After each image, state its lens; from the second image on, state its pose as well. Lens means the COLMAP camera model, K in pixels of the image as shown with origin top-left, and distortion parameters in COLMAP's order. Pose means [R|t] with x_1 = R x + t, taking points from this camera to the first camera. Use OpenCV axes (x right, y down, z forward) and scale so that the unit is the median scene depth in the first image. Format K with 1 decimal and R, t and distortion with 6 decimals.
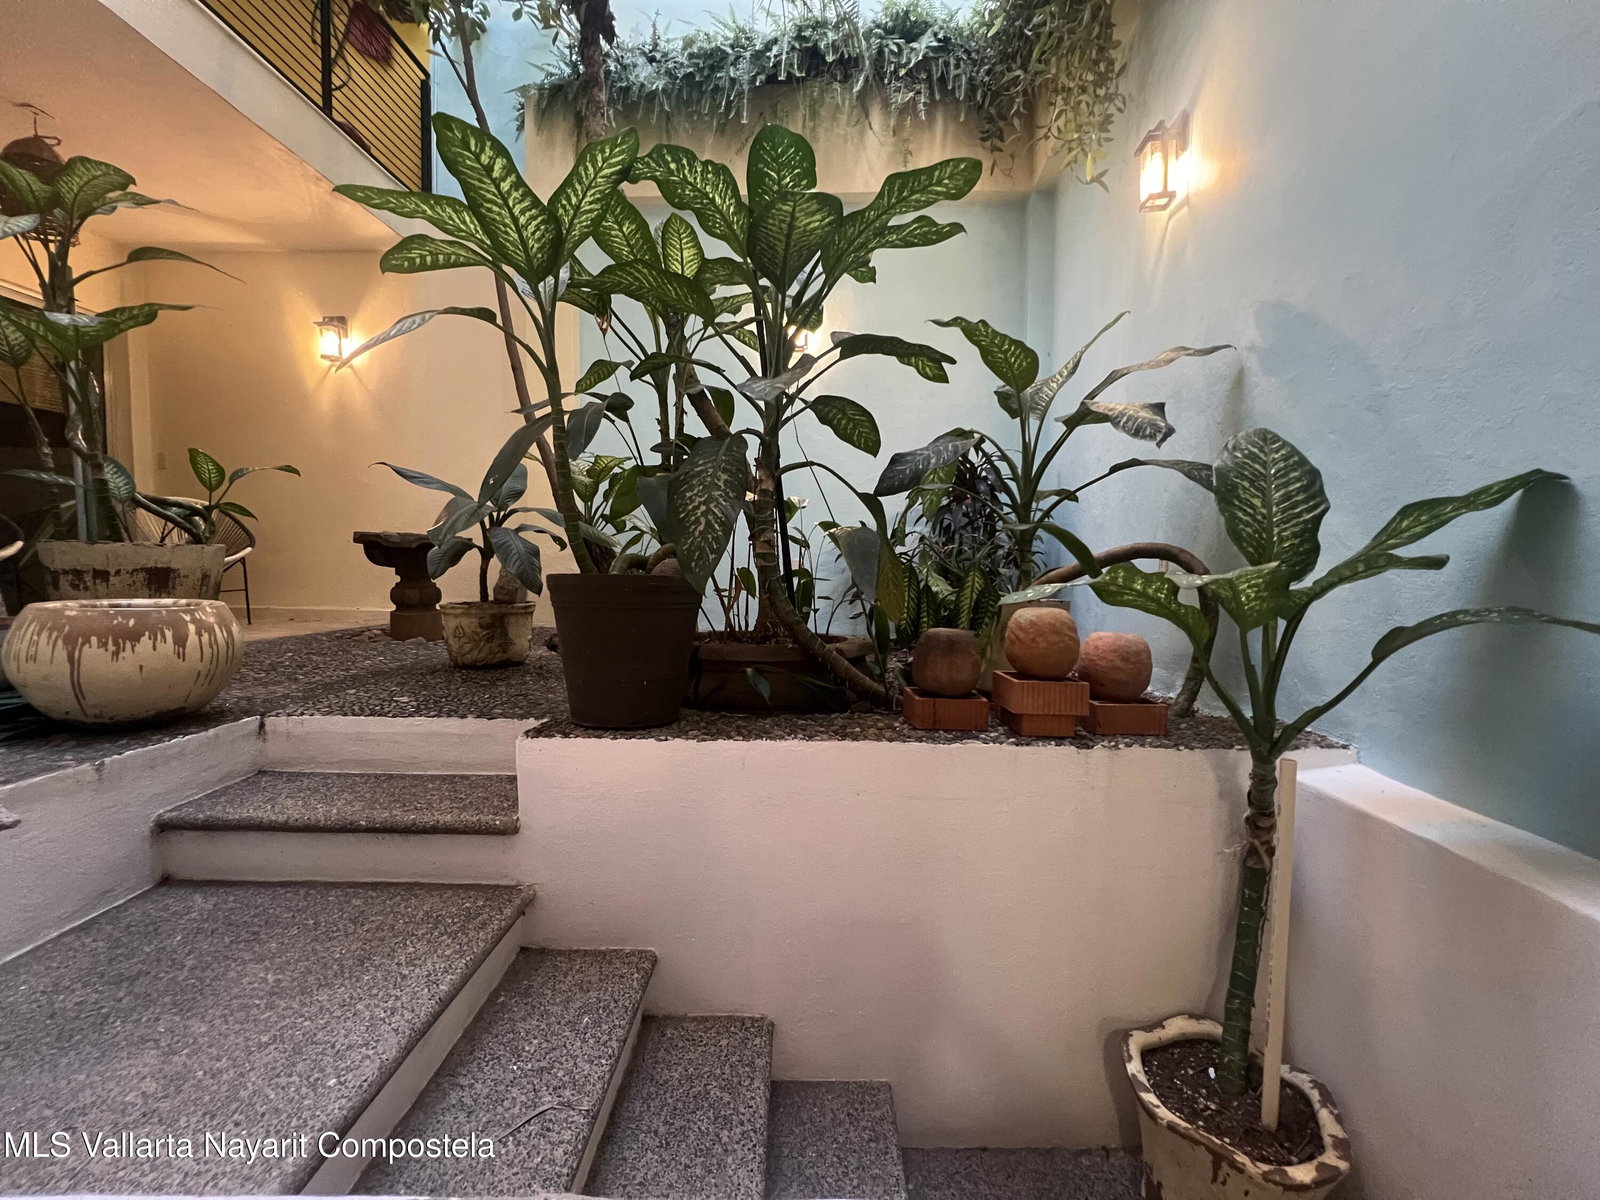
lens RADIAL K [[643.7, 0, 800.0], [0, 643.7, 600.0], [0, 0, 1]] dist [-0.000652, 0.000103]
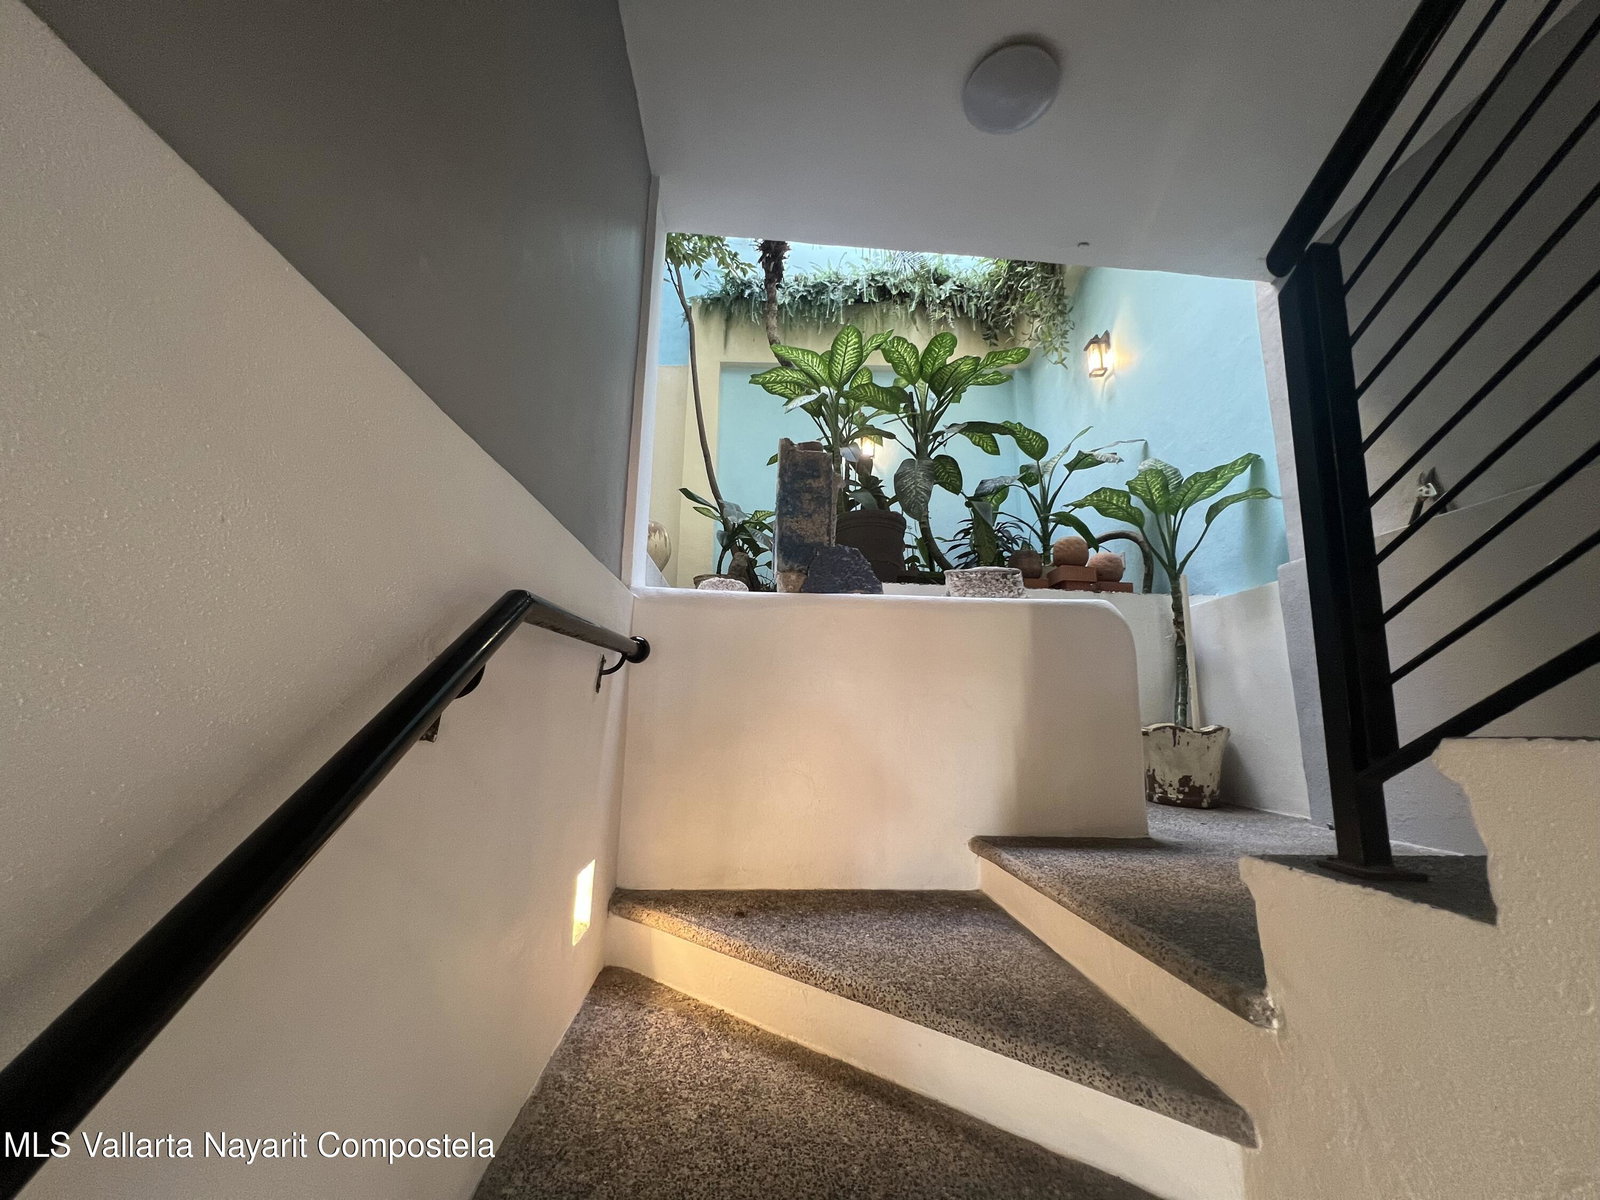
lens RADIAL K [[643.7, 0, 800.0], [0, 643.7, 600.0], [0, 0, 1]] dist [-0.000652, 0.000103]
pose [[0.998097, 0.018649, 0.058775, -0.280243], [-0.004956, 0.974344, -0.225008, 0.308832], [-0.061463, 0.224288, 0.972583, -0.425052]]
